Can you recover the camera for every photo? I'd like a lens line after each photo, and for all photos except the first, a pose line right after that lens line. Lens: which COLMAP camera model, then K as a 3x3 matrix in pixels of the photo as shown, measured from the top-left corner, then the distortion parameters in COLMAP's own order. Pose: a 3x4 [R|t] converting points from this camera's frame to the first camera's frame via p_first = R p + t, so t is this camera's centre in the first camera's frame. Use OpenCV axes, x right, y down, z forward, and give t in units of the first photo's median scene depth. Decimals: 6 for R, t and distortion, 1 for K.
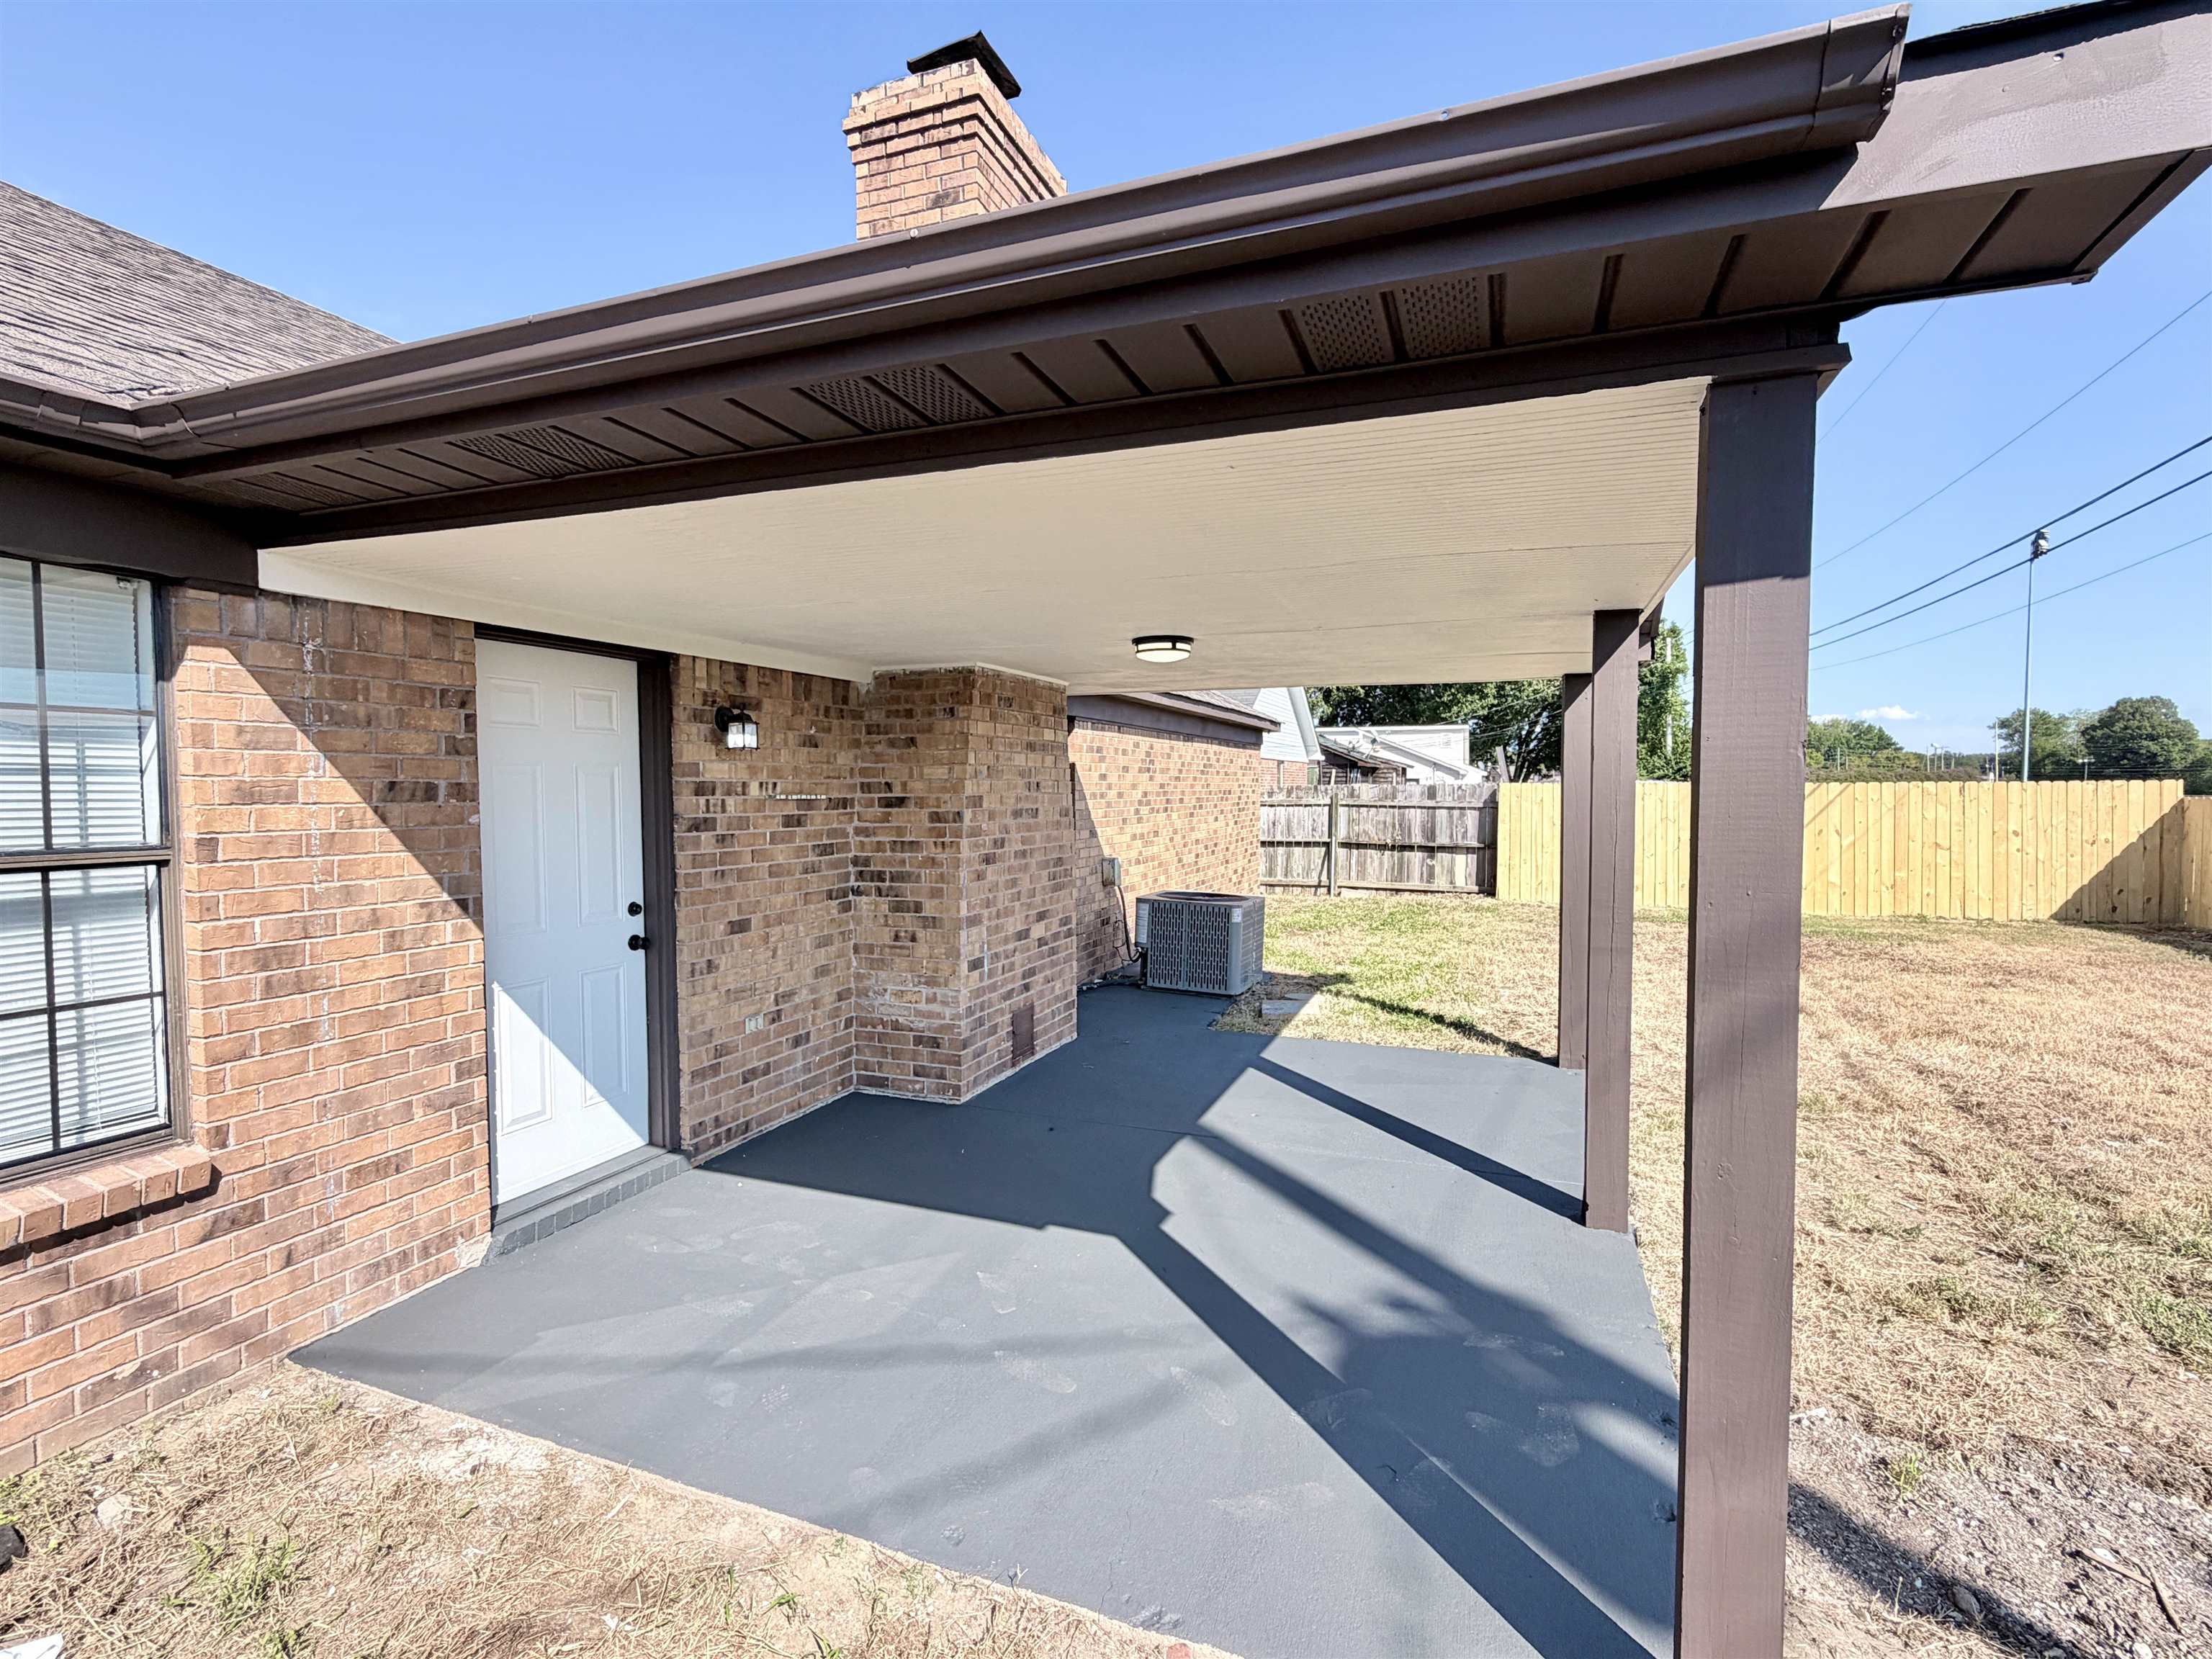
lens RADIAL K [[1039.7, 0, 1103.9], [0, 1039.7, 831.7], [0, 0, 1]] dist [0.000146, 0.000735]
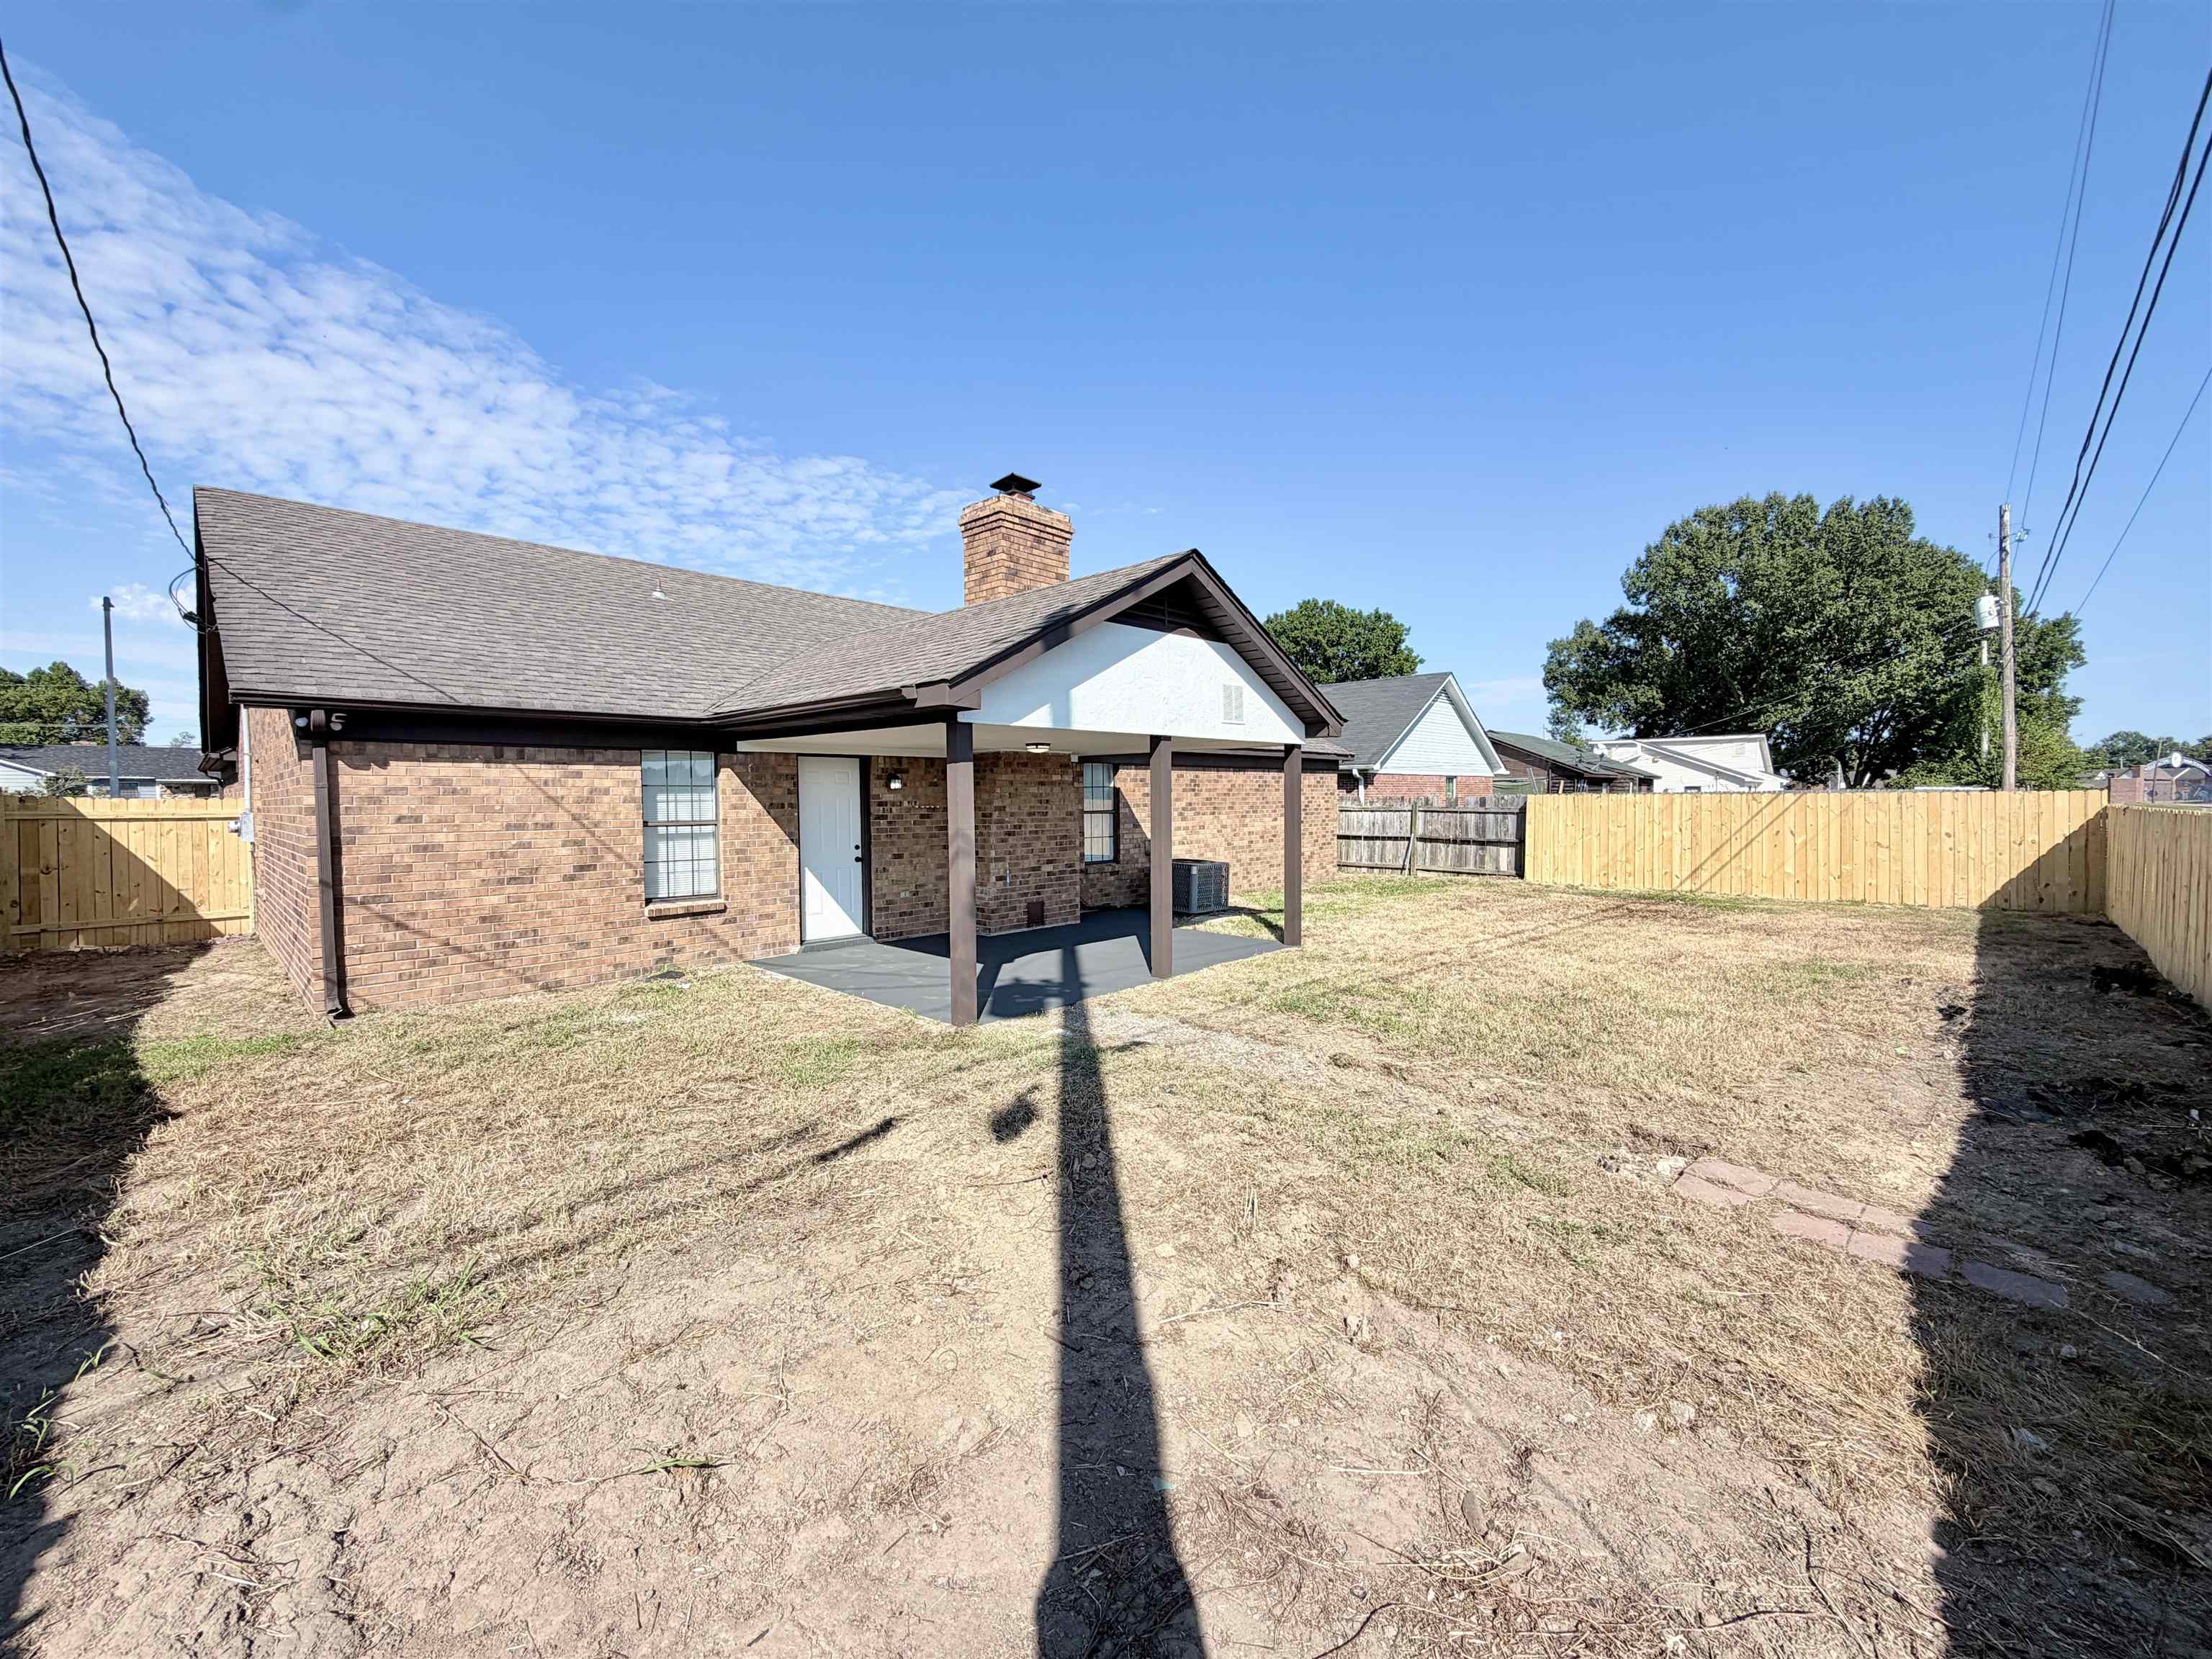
lens RADIAL K [[882.0, 0, 1102.2], [0, 882.0, 832.8], [0, 0, 1]] dist [-0.000466, 0.001158]
pose [[0.924852, 0.011011, -0.380168, 0.829261], [-0.011094, 0.999937, 0.001971, 0.018575], [0.380166, 0.002395, 0.924915, -0.737336]]
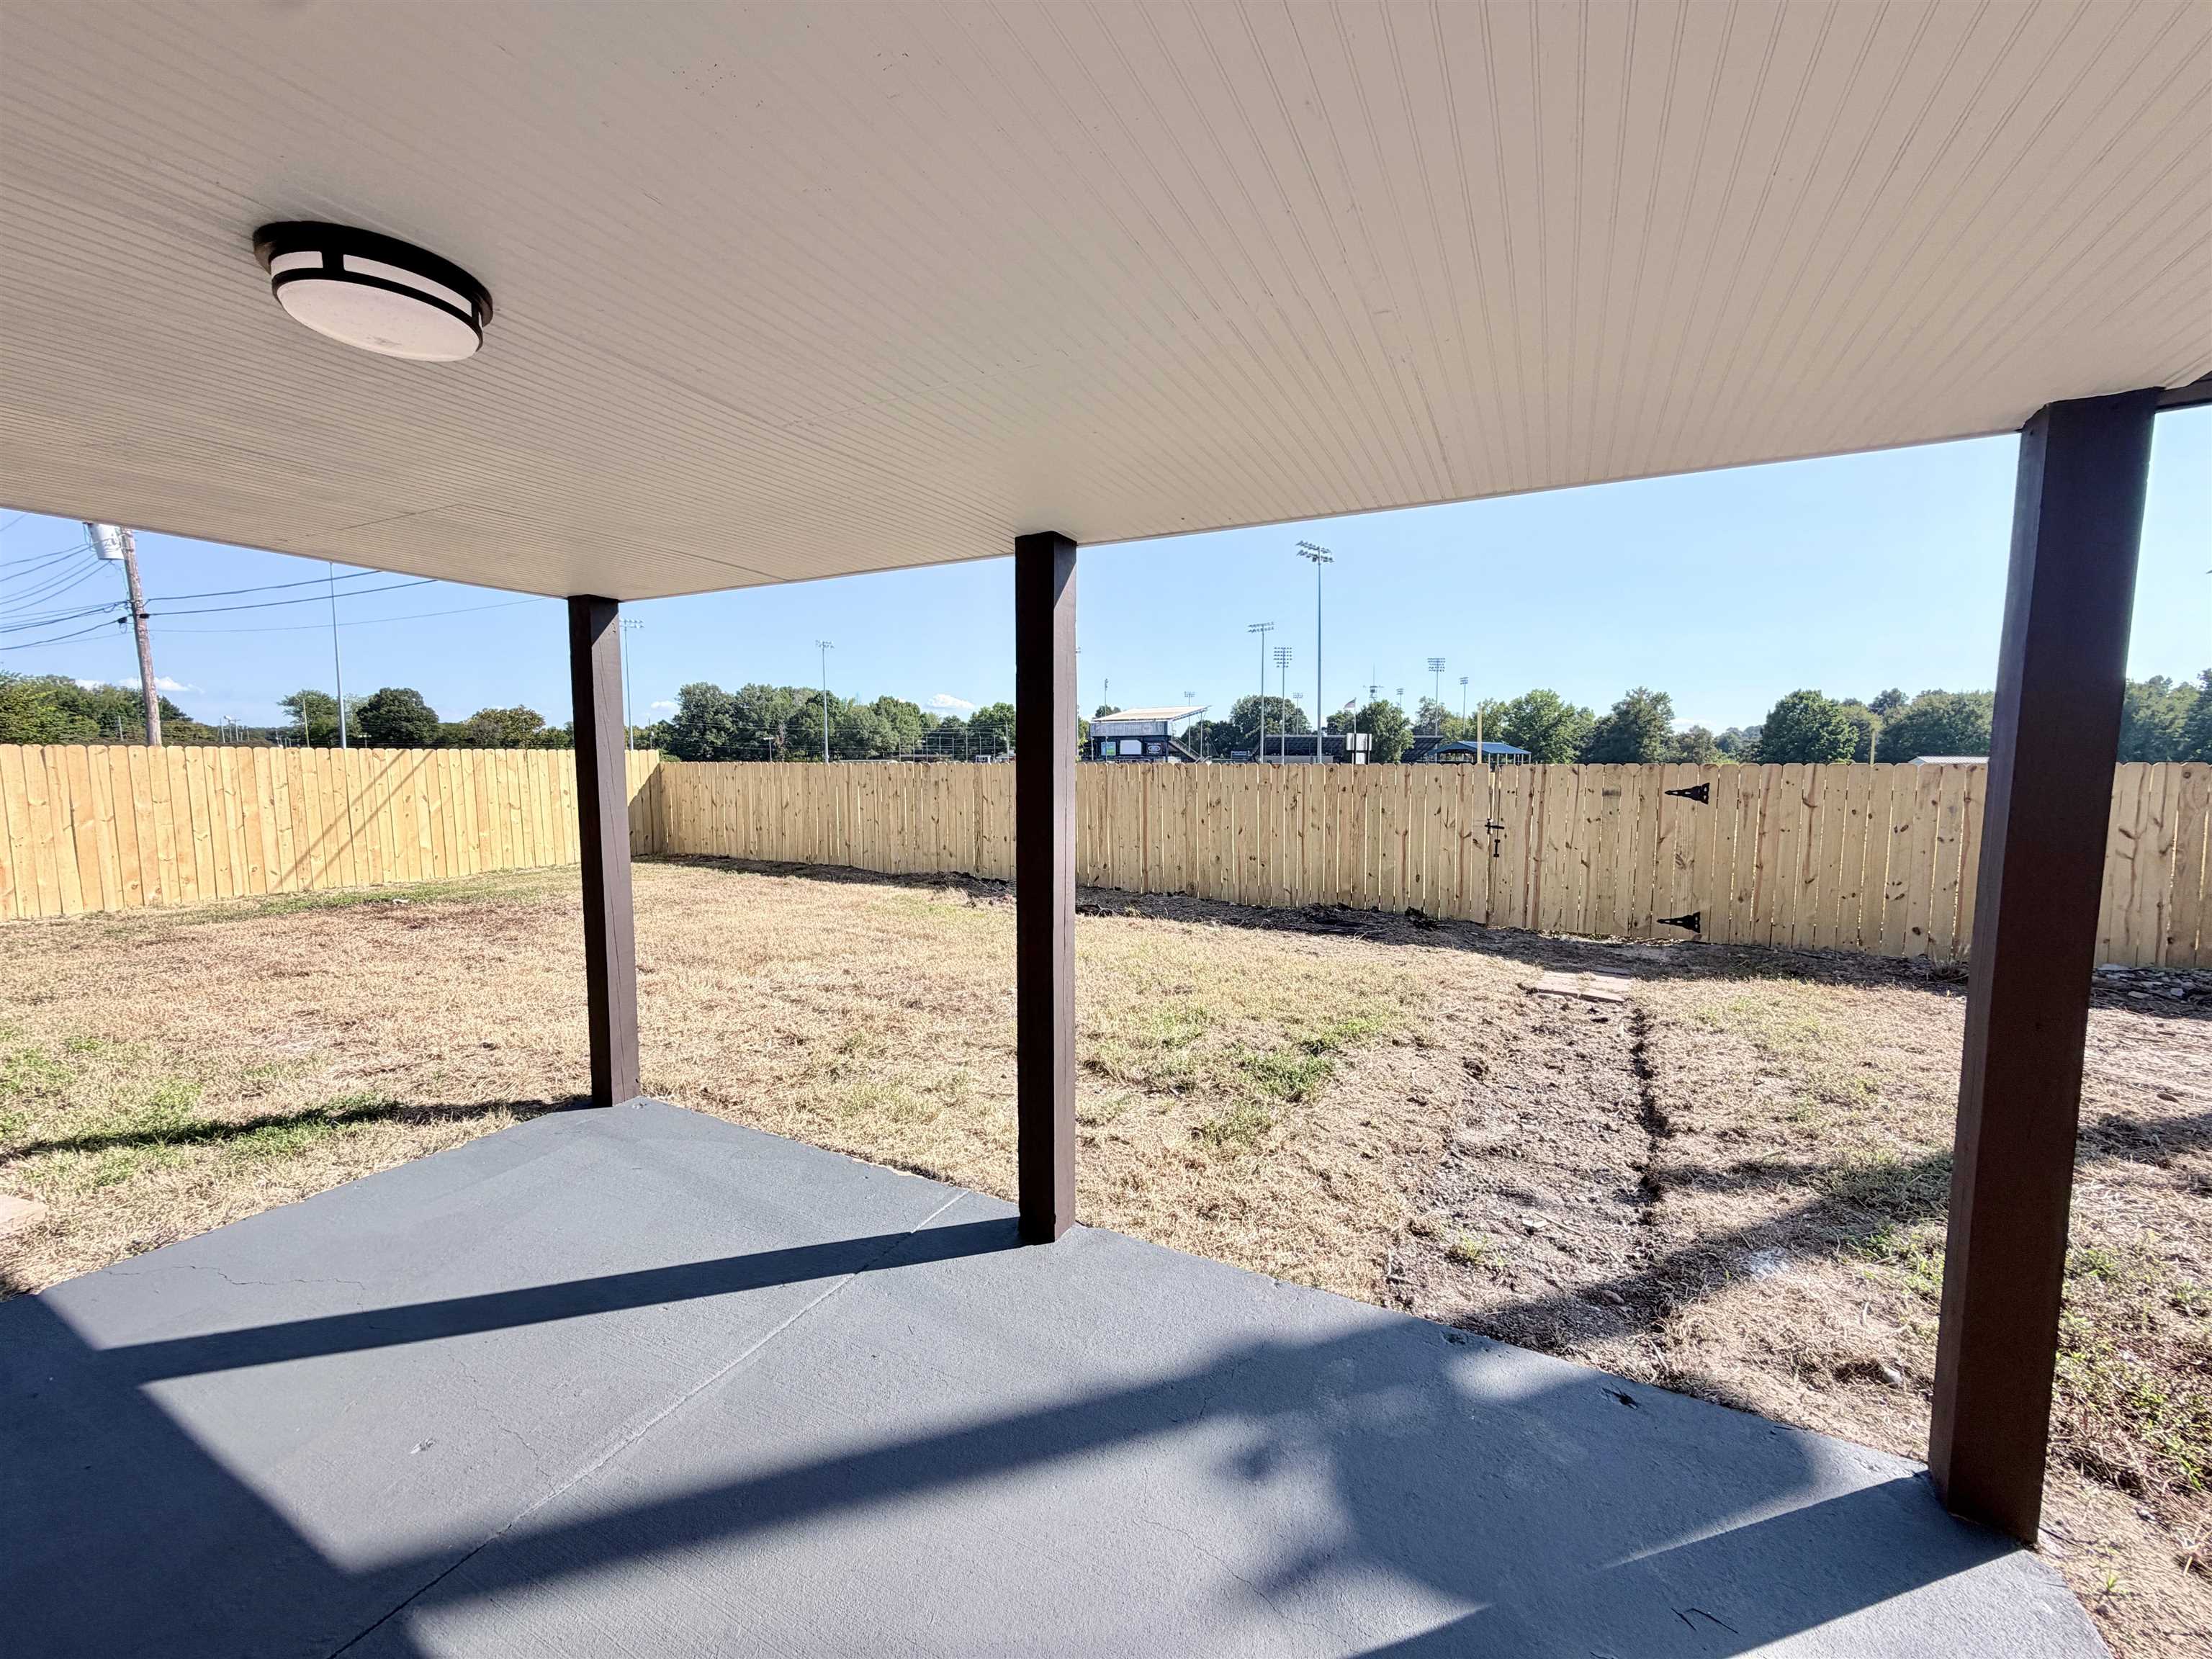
lens RADIAL K [[882.0, 0, 1094.1], [0, 882.0, 831.5], [0, 0, 1]] dist [-0.000466, 0.001158]
pose [[0.117346, -0.080280, 0.989841, -0.172334], [0.039837, 0.996305, 0.076082, -0.015324], [-0.992292, 0.030505, 0.120111, 0.613549]]
